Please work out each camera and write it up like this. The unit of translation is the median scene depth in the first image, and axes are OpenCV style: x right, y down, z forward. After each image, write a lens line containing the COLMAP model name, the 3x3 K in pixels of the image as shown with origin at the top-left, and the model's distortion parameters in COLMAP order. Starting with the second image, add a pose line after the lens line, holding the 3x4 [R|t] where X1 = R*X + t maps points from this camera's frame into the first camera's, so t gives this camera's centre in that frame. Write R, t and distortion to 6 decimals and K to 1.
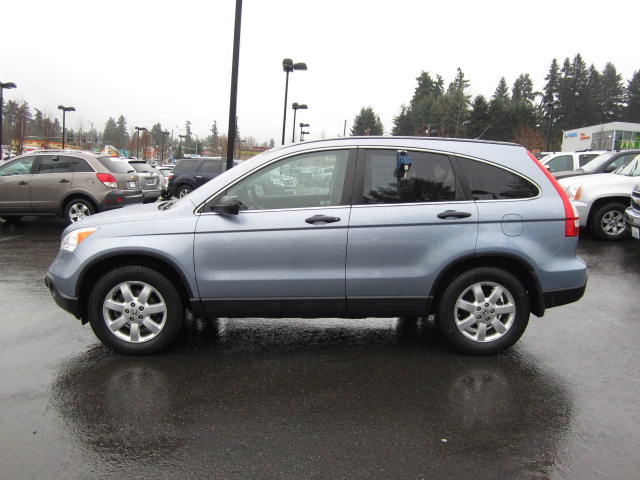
lens RADIAL K [[523.3, 0, 319.8], [0, 523.3, 237.2], [0, 0, 1]] dist [-0.003111, 0.000796]
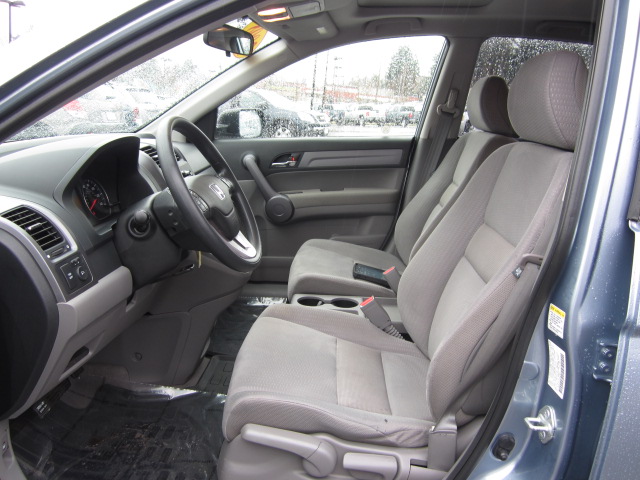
lens RADIAL K [[523.3, 0, 318.9], [0, 523.3, 241.9], [0, 0, 1]] dist [-0.003111, 0.000796]
pose [[0.997852, 0.040101, -0.051801, -0.015854], [-0.033476, 0.991846, 0.122967, -0.021428], [0.056309, -0.120968, 0.991058, 0.247568]]
